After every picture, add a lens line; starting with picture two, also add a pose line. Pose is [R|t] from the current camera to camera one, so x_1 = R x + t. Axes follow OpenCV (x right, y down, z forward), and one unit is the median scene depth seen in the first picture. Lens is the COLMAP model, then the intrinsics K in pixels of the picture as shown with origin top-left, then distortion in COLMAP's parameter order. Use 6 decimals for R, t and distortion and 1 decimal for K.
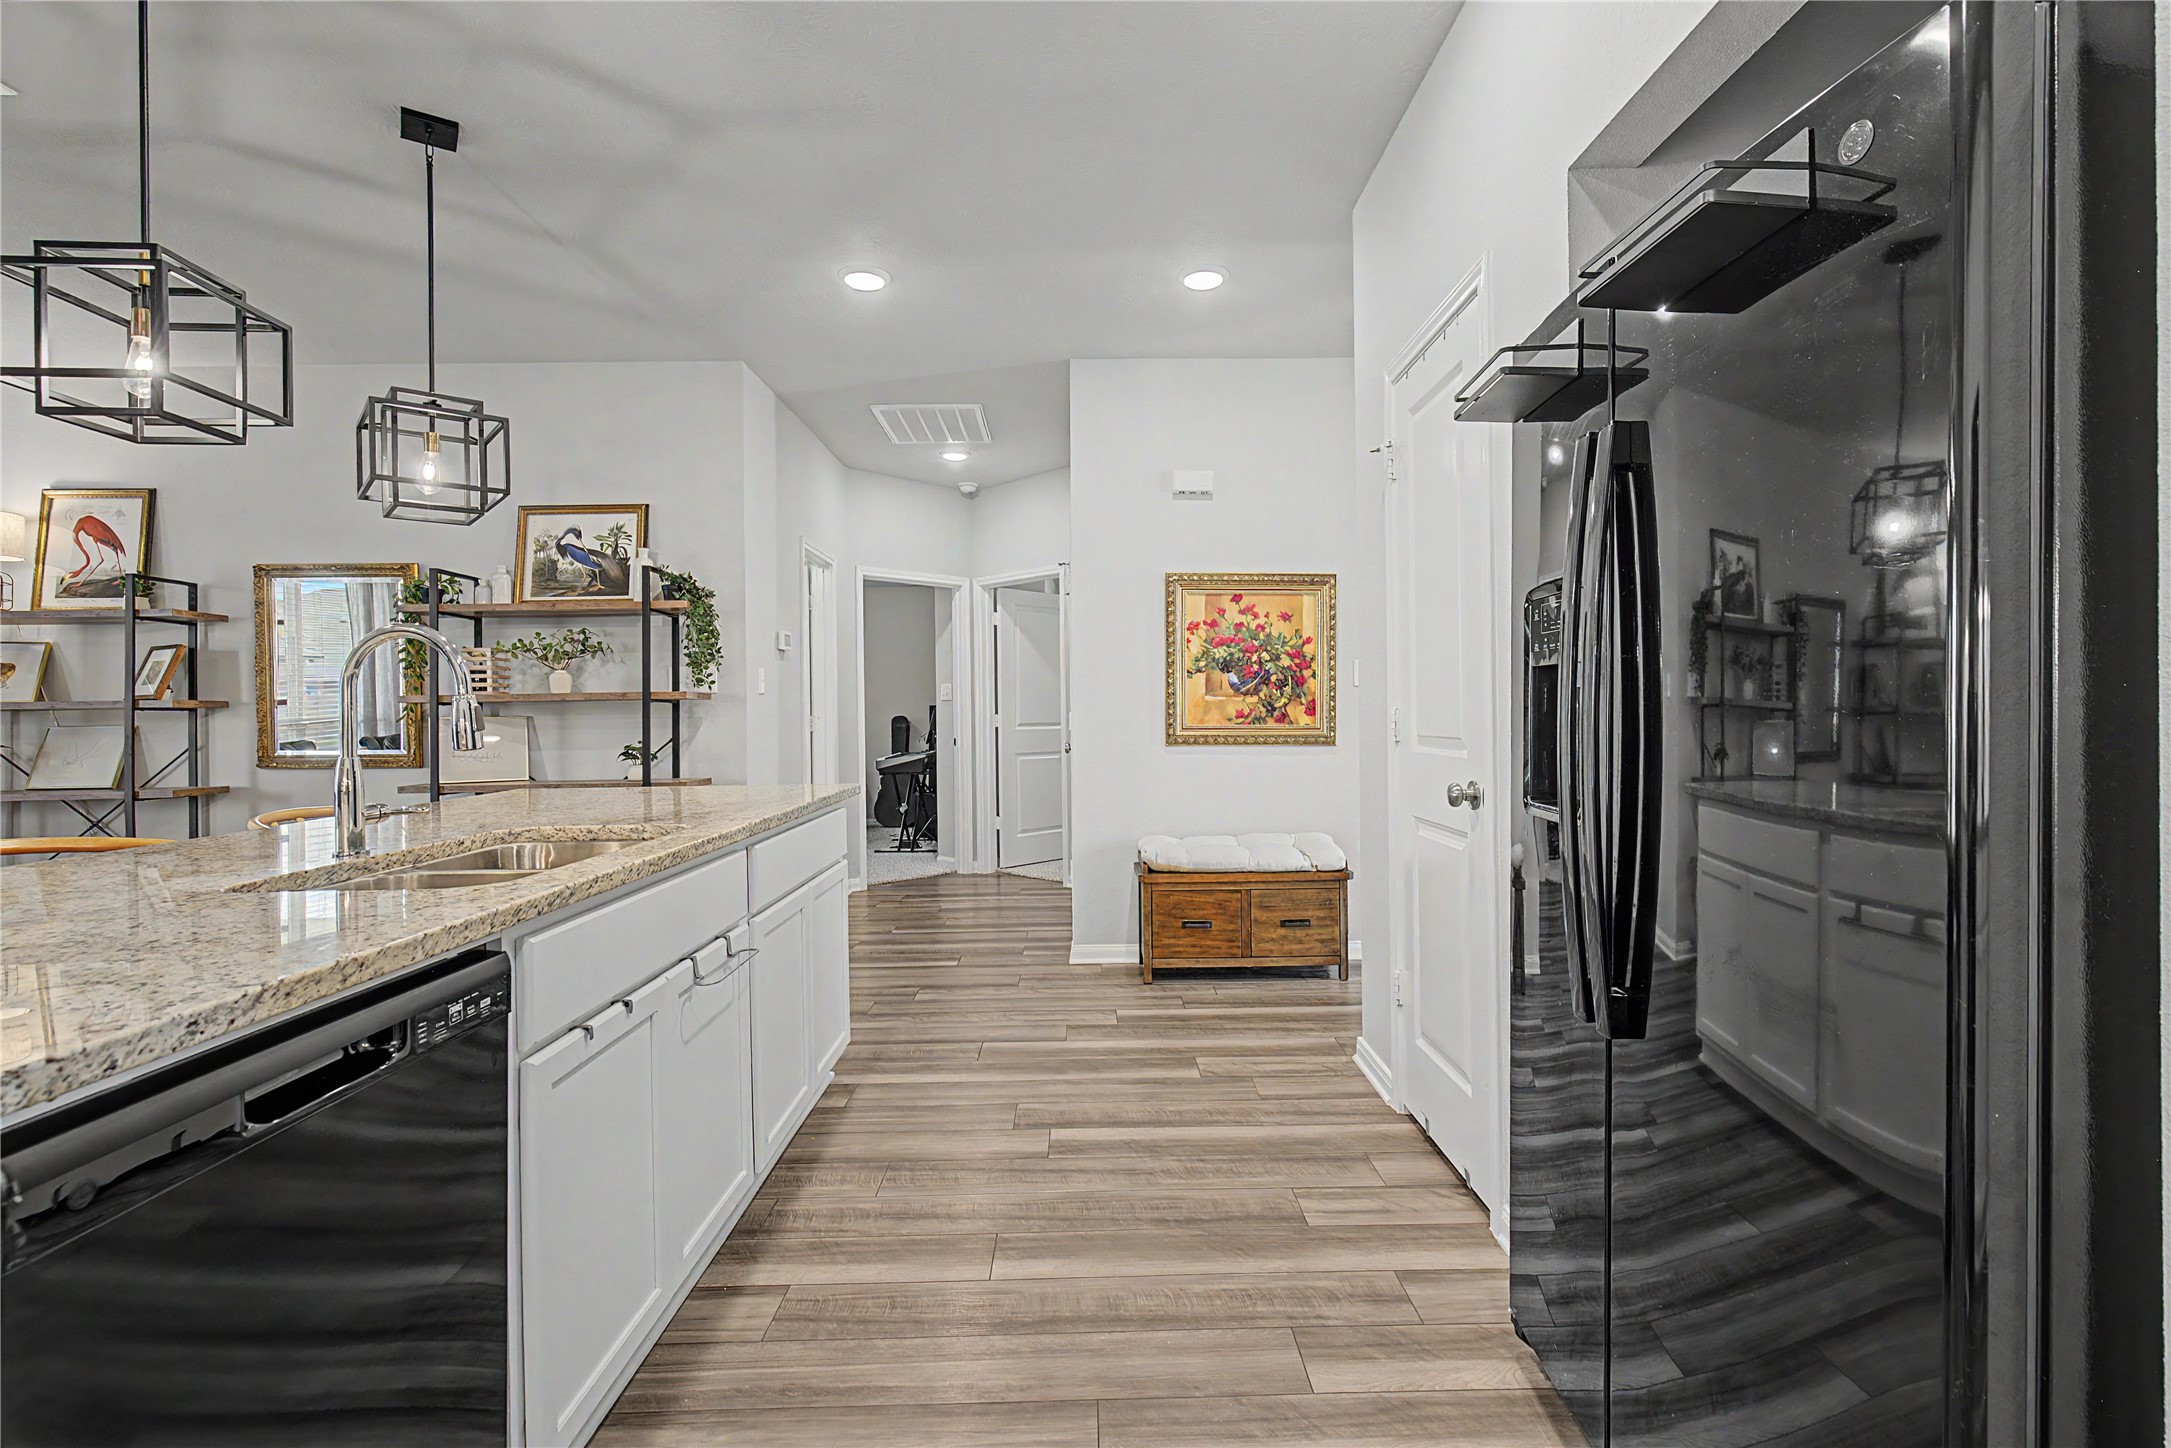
lens RADIAL K [[996.9, 0, 1102.8], [0, 996.9, 707.5], [0, 0, 1]] dist [-0.000001, 0.000230]
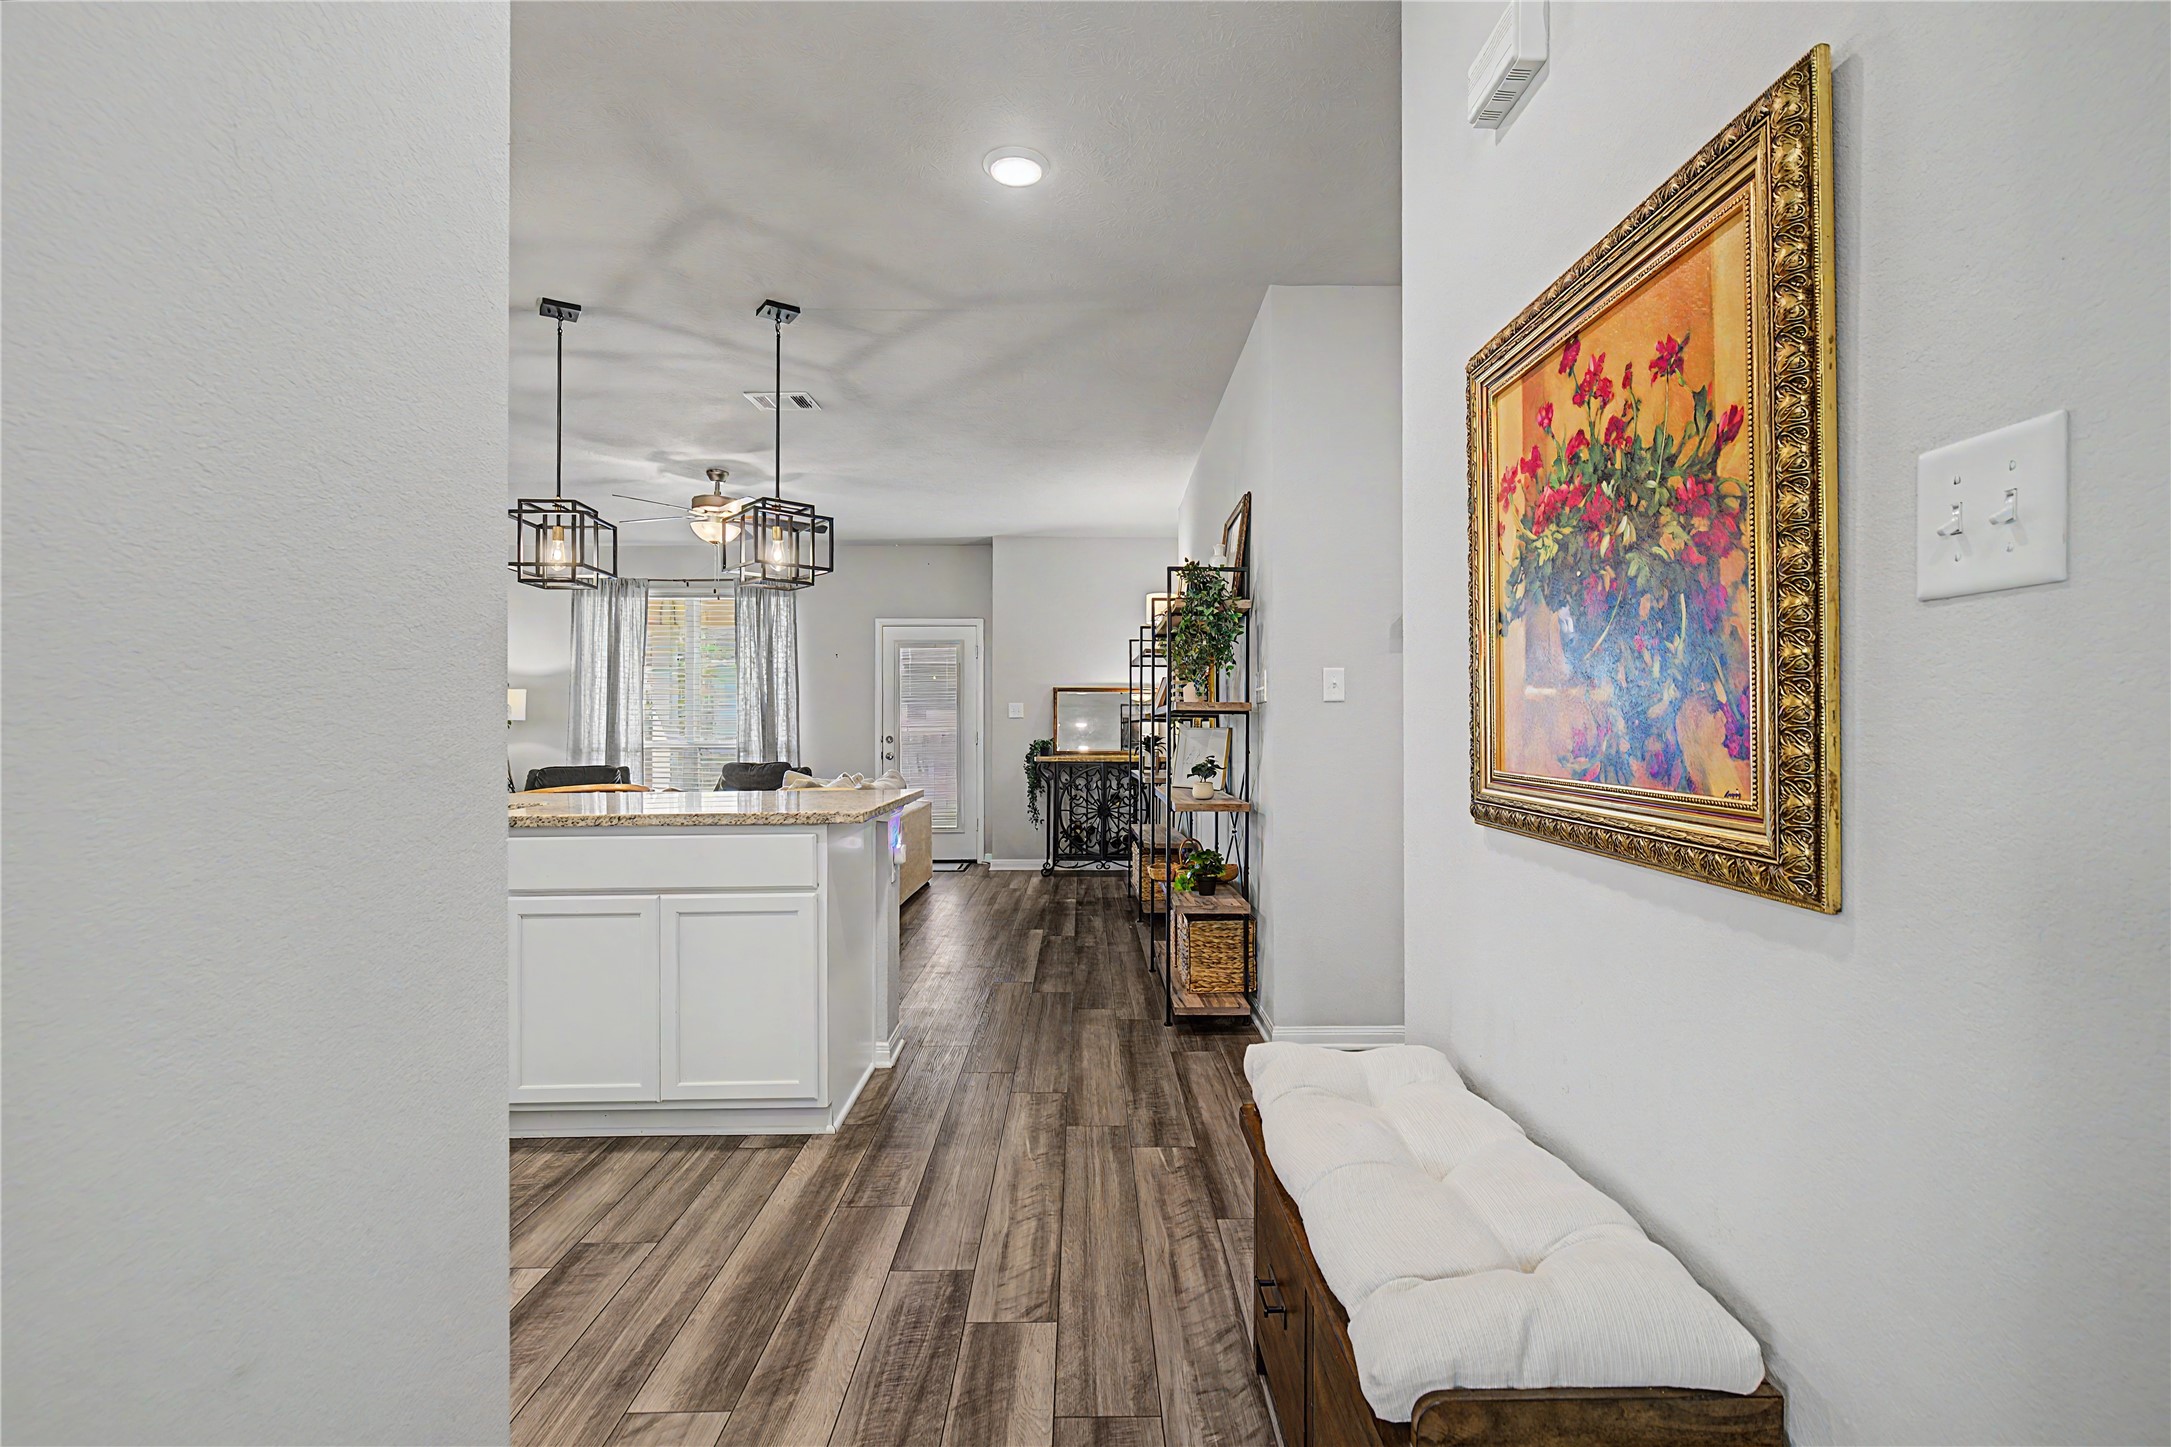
lens RADIAL K [[999.8, 0, 1096.2], [0, 999.8, 714.7], [0, 0, 1]] dist [-0.000667, -0.000010]
pose [[-0.003680, -0.001126, -0.999993, 0.442945], [0.006929, 0.999975, -0.001151, -0.002635], [0.999969, -0.006933, -0.003672, 0.874724]]
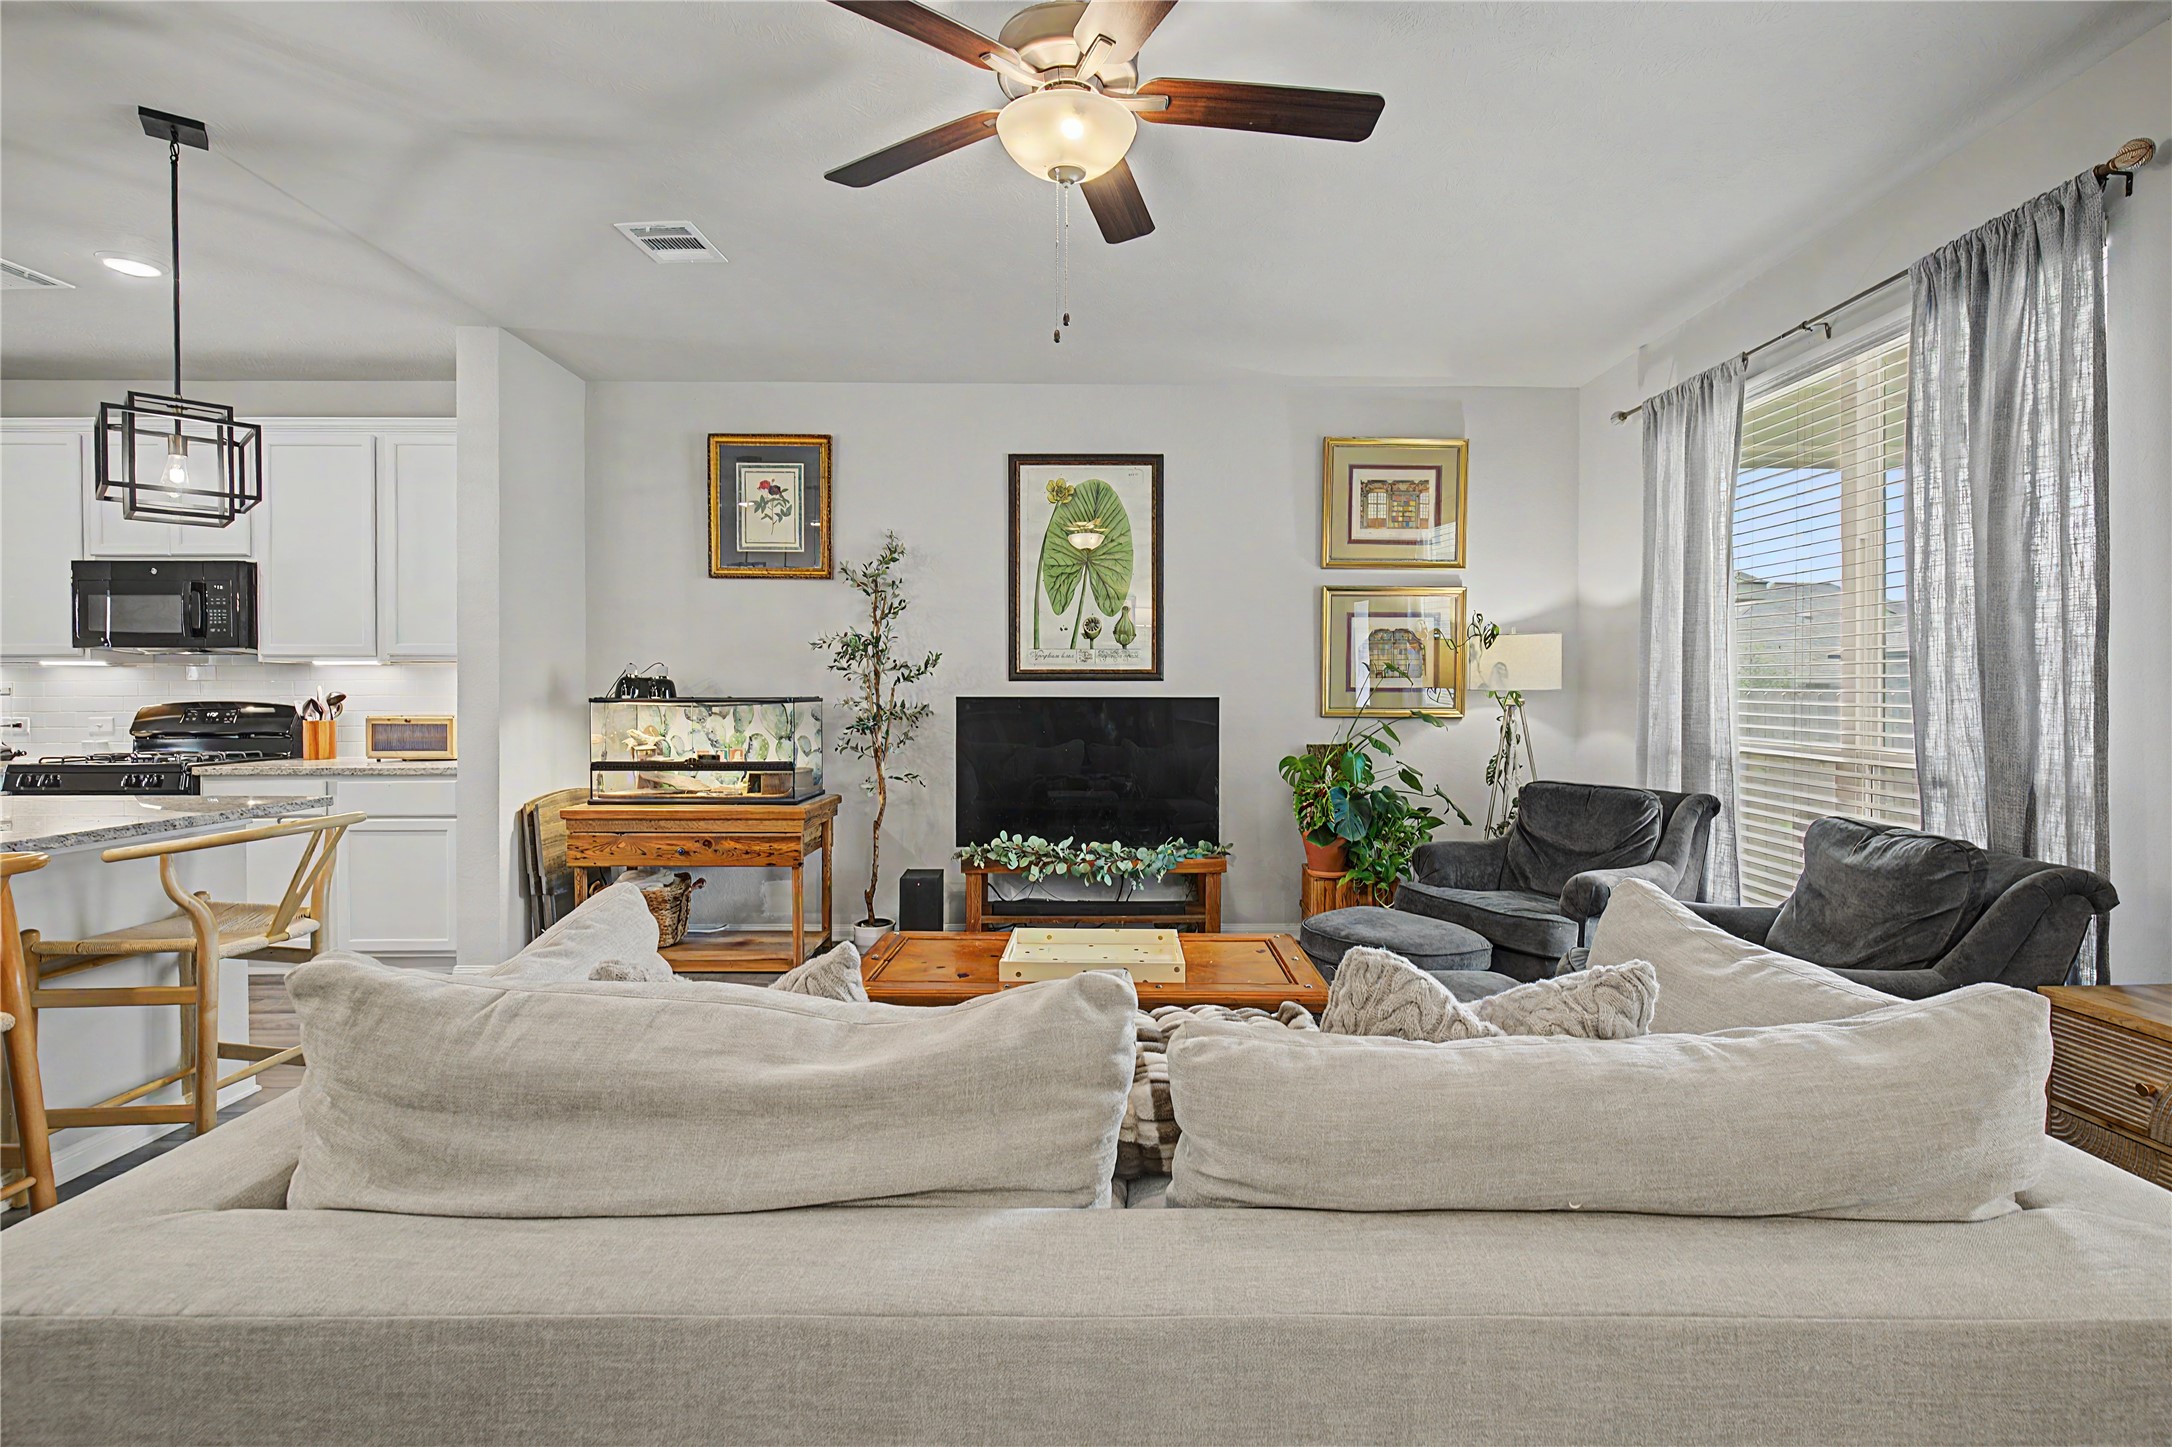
lens RADIAL K [[997.4, 0, 1103.3], [0, 997.4, 707.0], [0, 0, 1]] dist [-0.000001, 0.000230]
pose [[-0.999891, 0.012868, 0.007297, -0.961250], [0.012960, 0.999835, 0.012735, -0.004522], [-0.007132, 0.012828, -0.999892, 0.815434]]
